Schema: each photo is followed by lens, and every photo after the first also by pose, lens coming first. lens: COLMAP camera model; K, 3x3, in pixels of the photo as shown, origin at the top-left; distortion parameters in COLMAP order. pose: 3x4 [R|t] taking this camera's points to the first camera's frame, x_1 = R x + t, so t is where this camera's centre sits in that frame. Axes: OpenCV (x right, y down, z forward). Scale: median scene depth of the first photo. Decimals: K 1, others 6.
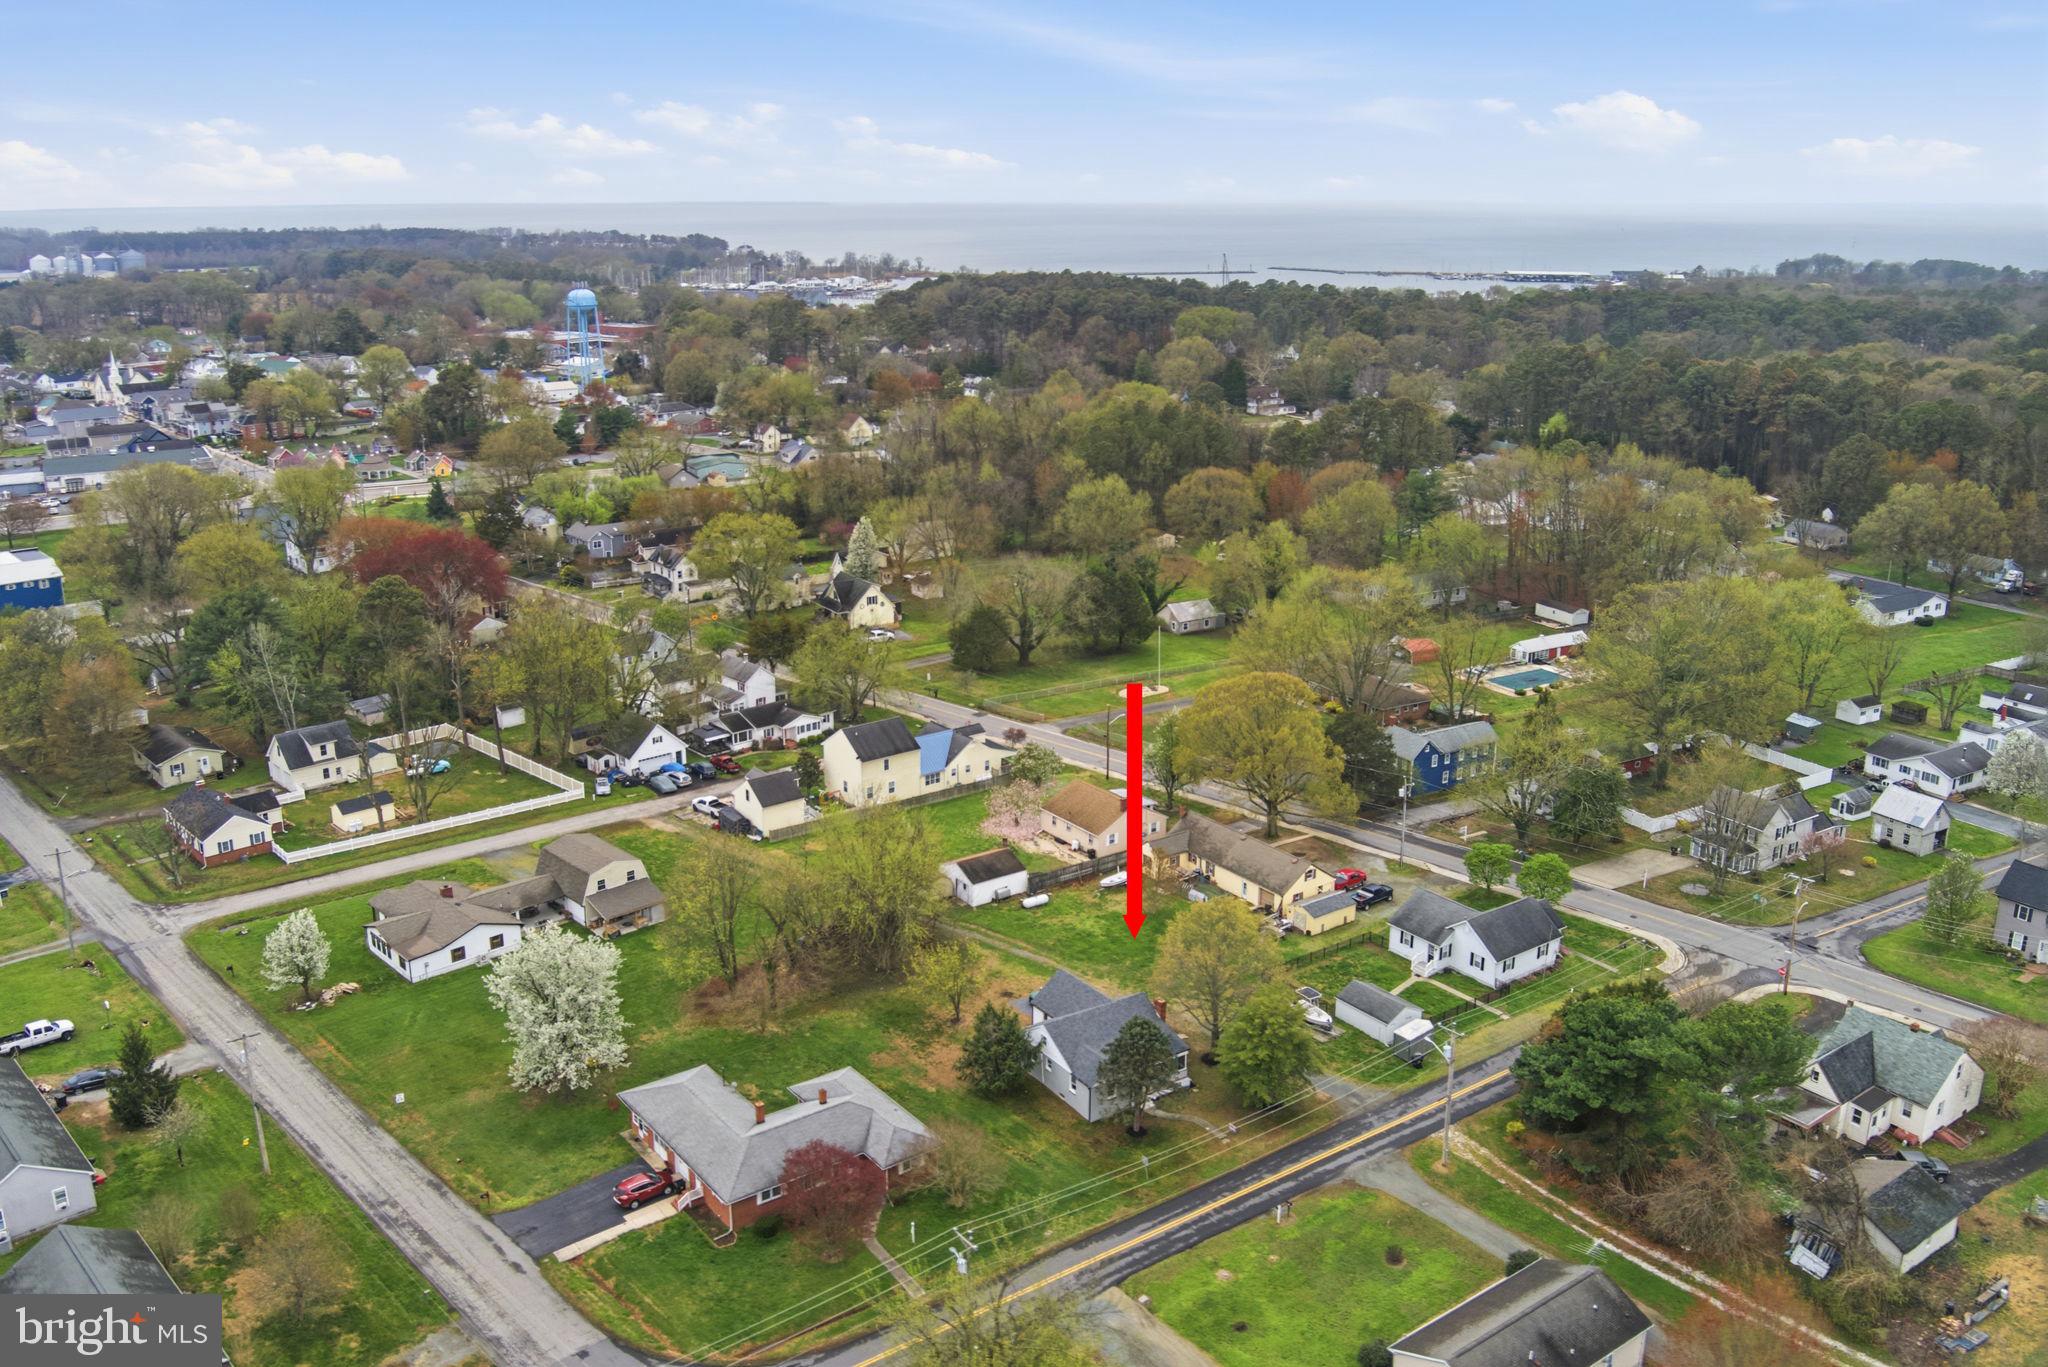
lens RADIAL K [[1650.0, 0, 1028.1], [0, 1650.0, 673.0], [0, 0, 1]] dist [-0.074226, 0.018098]
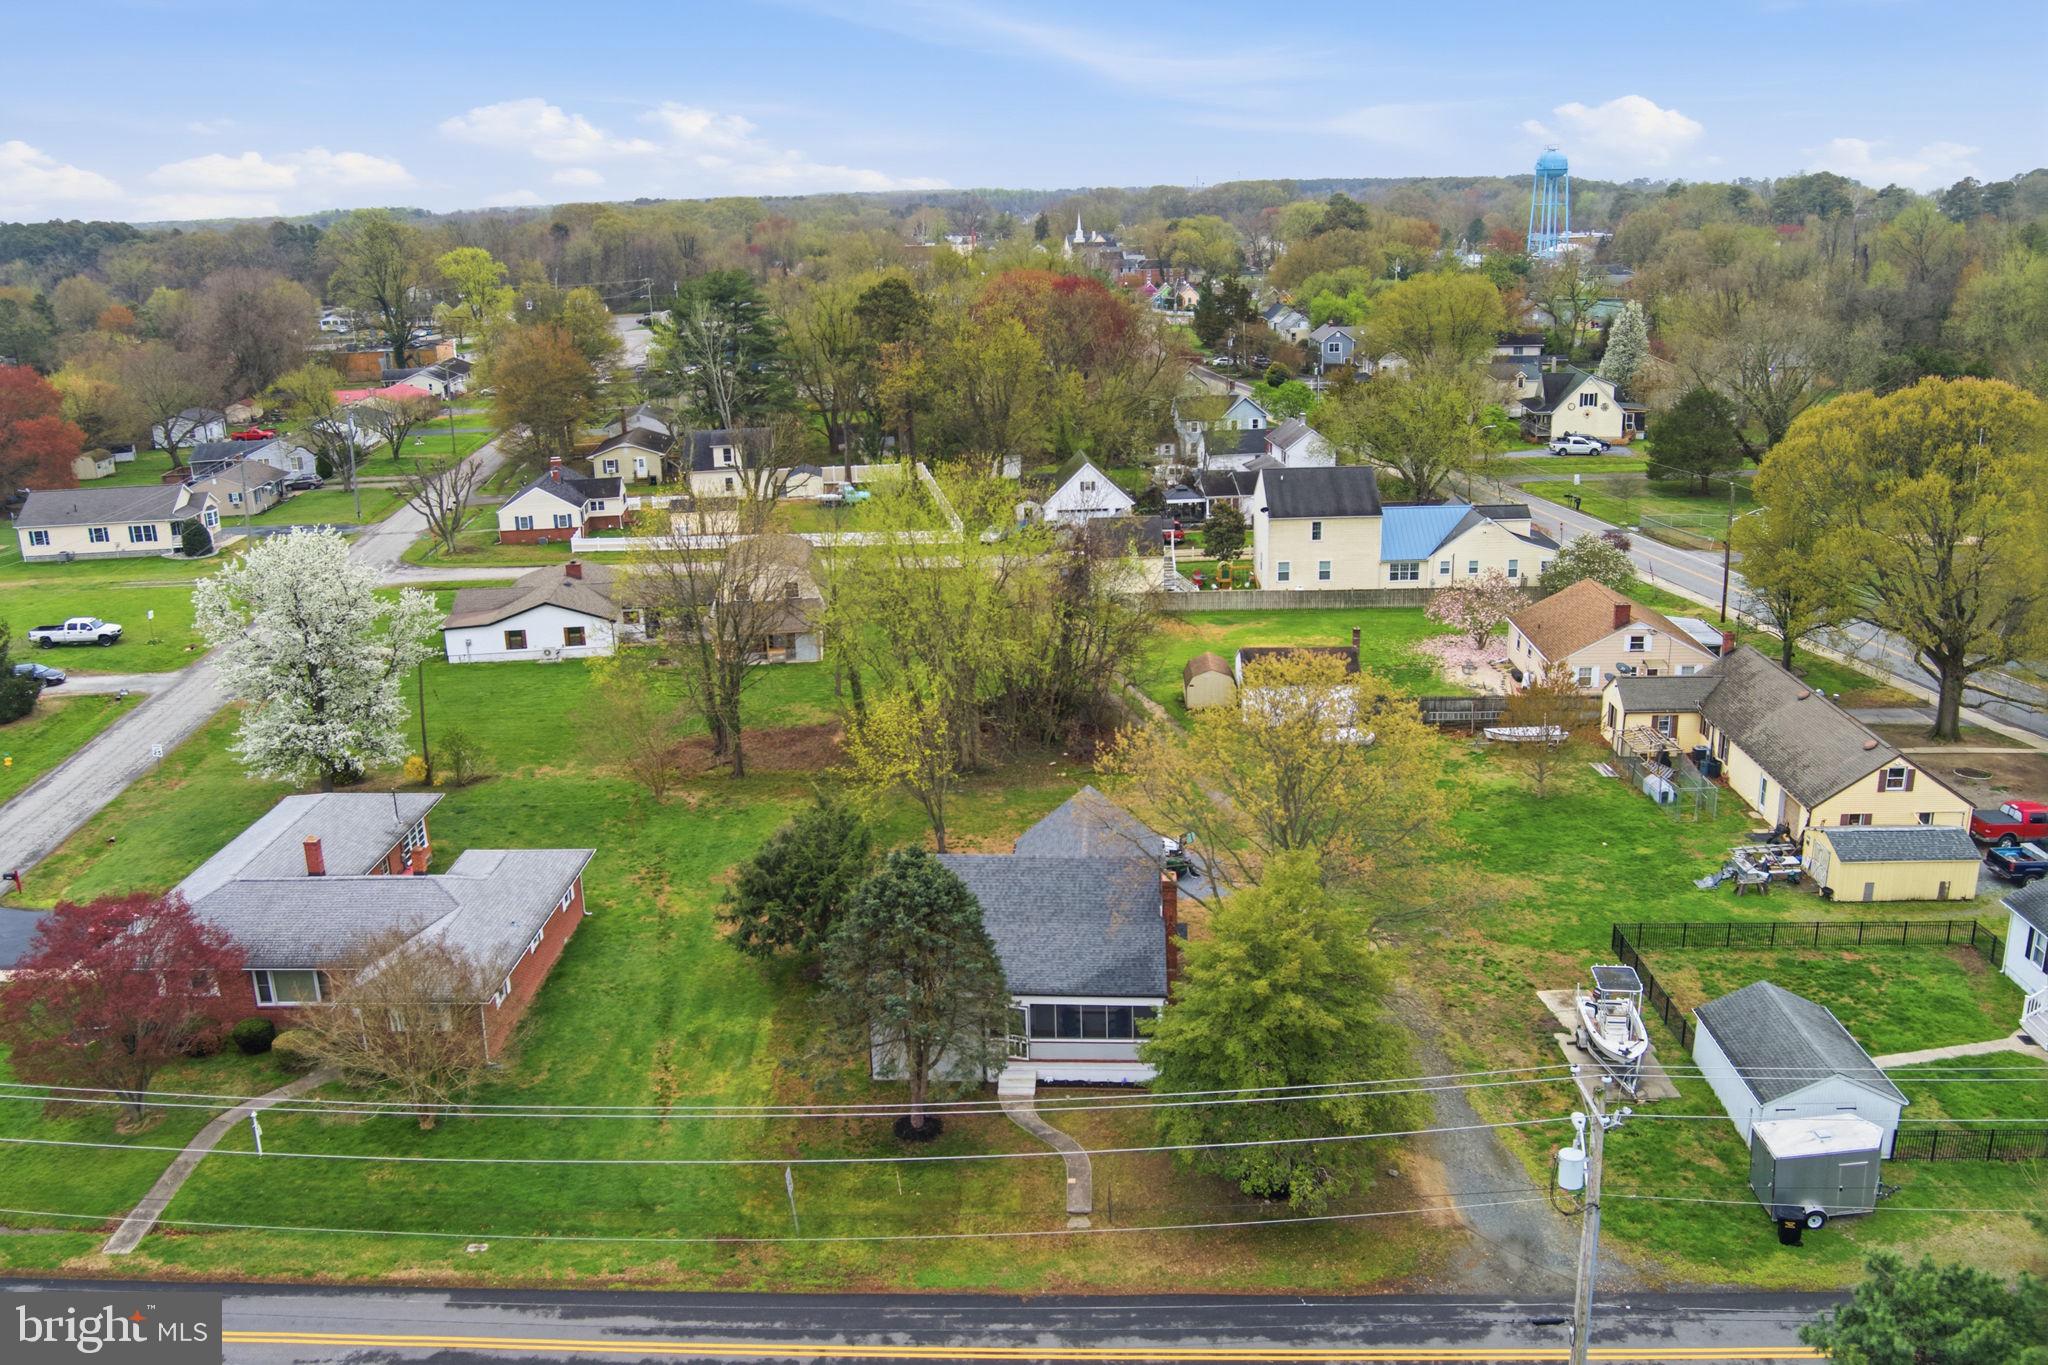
lens RADIAL K [[1650.0, 0, 1020.1], [0, 1650.0, 691.1], [0, 0, 1]] dist [-0.074226, 0.018098]
pose [[0.783245, 0.156894, -0.601591, 0.264444], [-0.144075, 0.987098, 0.069854, 0.111265], [0.604789, 0.031961, 0.795744, 0.554835]]
